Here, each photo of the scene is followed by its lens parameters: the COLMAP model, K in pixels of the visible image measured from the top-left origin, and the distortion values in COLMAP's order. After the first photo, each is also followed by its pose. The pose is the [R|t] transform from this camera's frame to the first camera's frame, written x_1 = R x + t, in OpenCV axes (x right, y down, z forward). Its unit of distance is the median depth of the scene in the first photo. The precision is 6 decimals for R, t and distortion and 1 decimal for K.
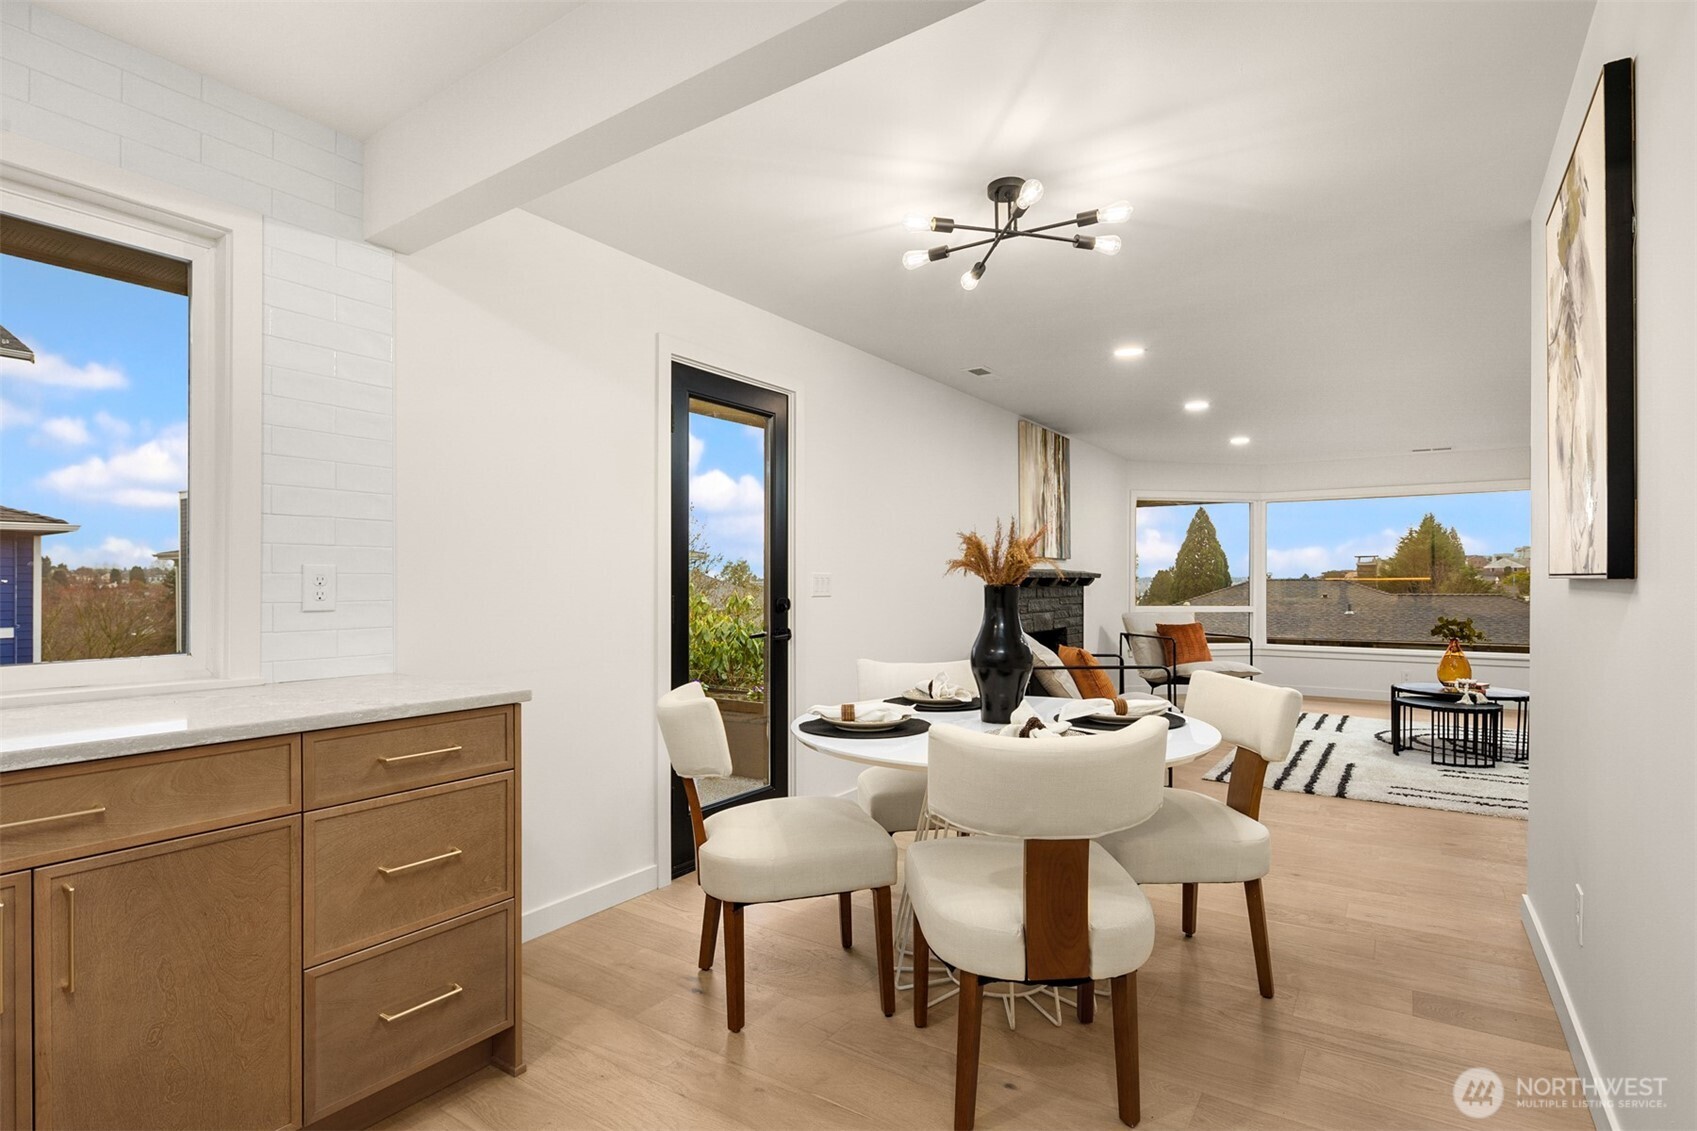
lens RADIAL K [[835.3, 0, 835.3], [0, 835.3, 581.7], [0, 0, 1]] dist [0.000243, -0.000467]
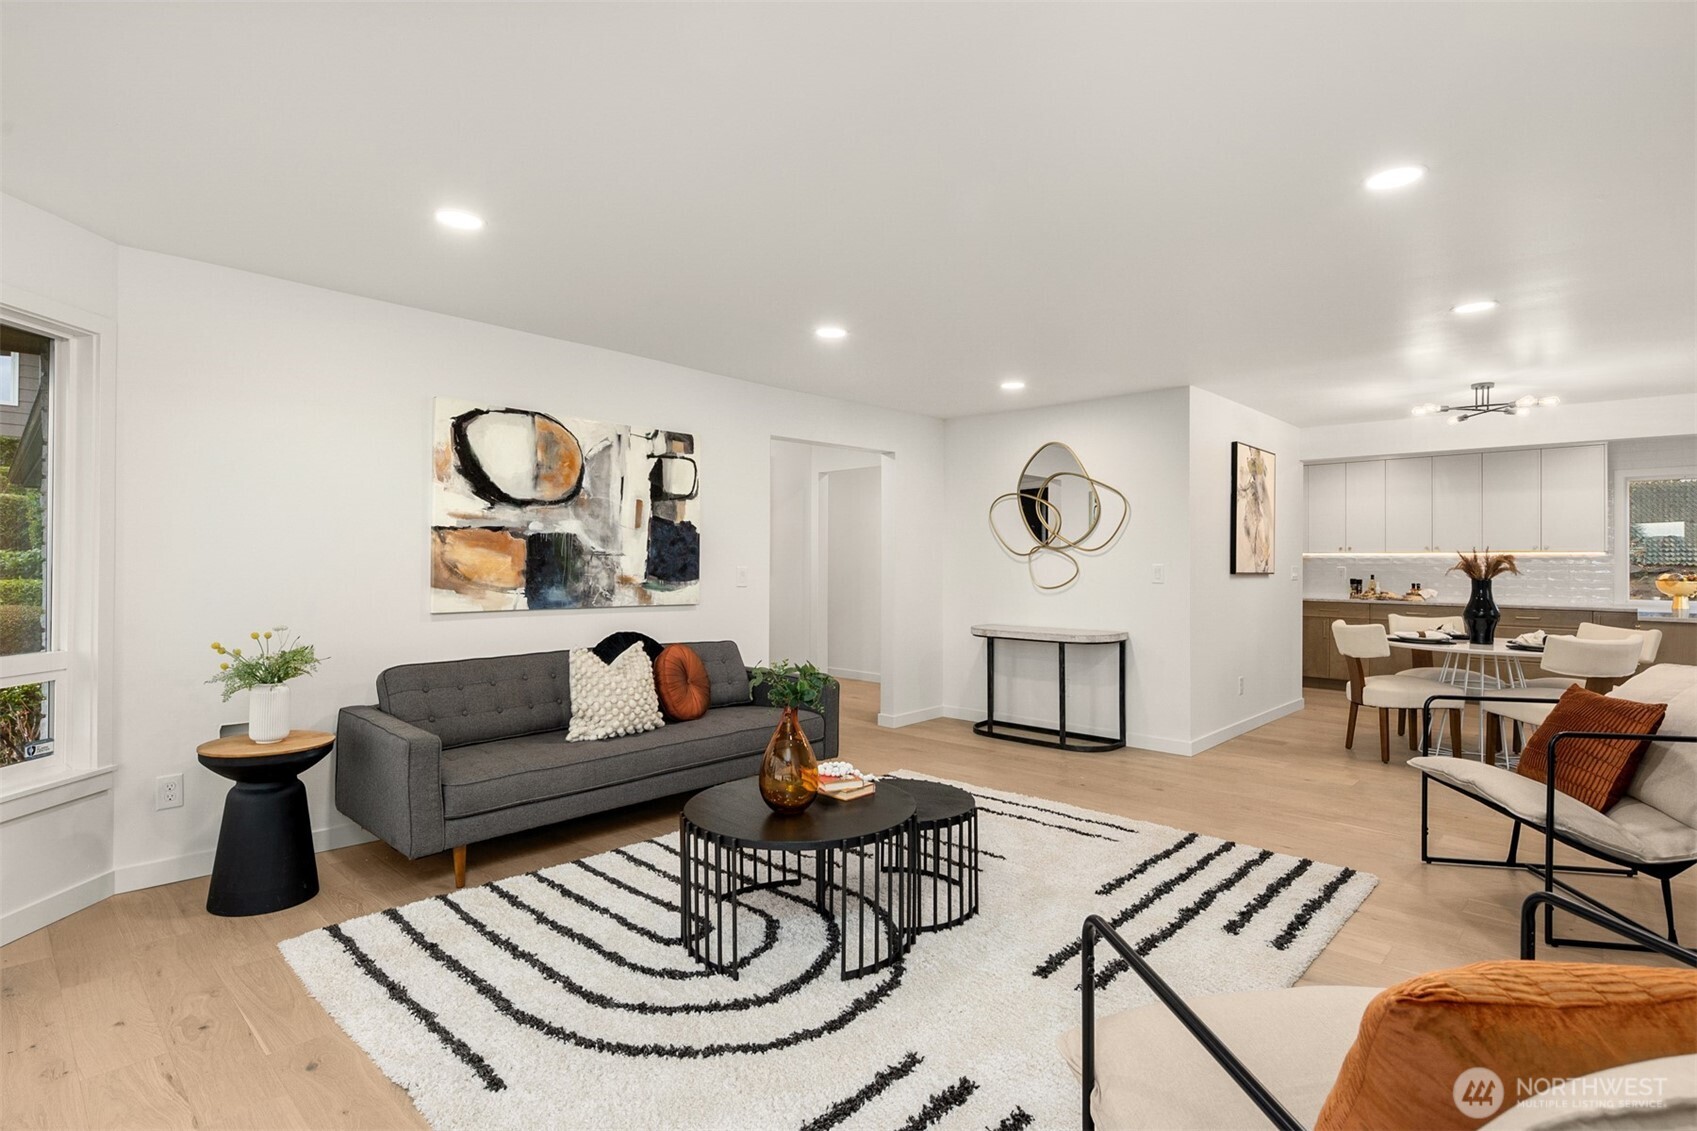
lens RADIAL K [[828.5, 0, 844.7], [0, 828.5, 568.2], [0, 0, 1]] dist [0.001720, -0.000565]
pose [[-0.987803, -0.006590, 0.155569, 0.641005], [-0.006134, 0.999975, 0.003410, -0.009166], [-0.155588, 0.002415, -0.987819, 1.456932]]
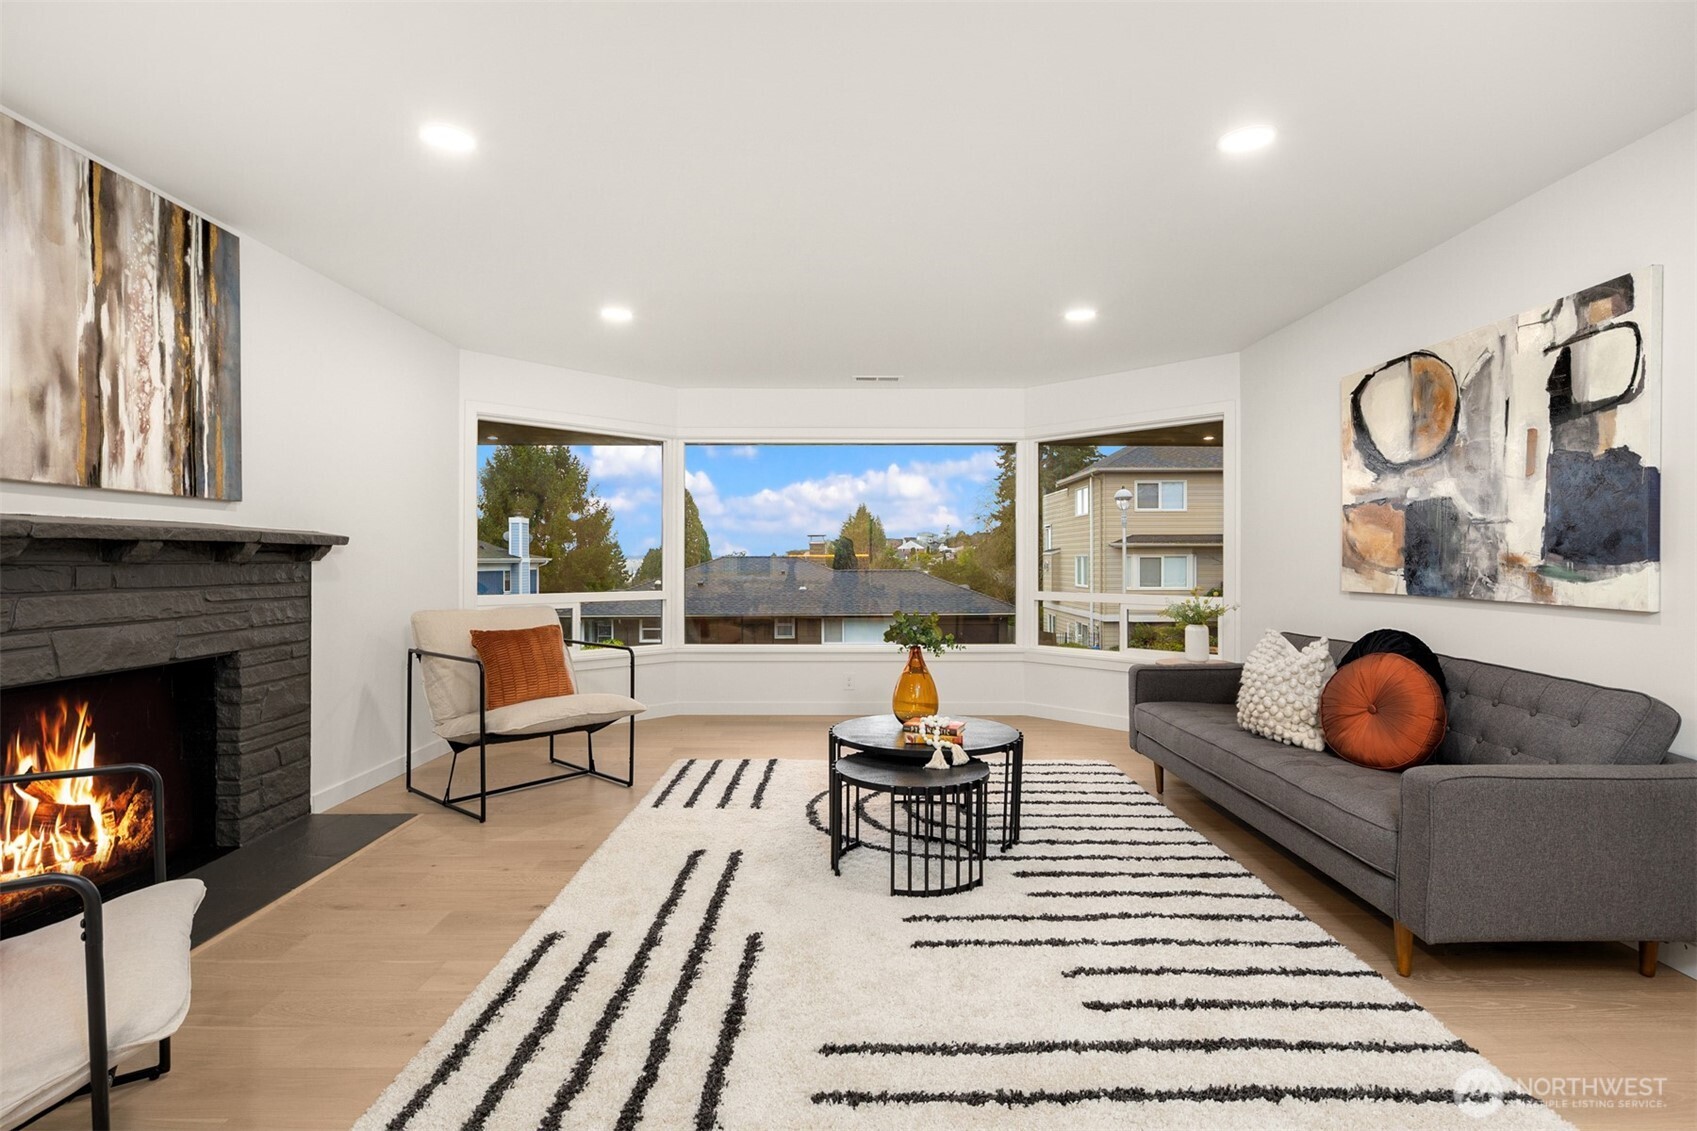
lens RADIAL K [[828.5, 0, 844.7], [0, 828.5, 568.2], [0, 0, 1]] dist [0.001720, -0.000565]
pose [[0.827028, -0.005743, 0.562132, 0.357239], [-0.000034, 0.999947, 0.010265, 0.005393], [-0.562161, -0.008508, 0.826984, 0.527023]]
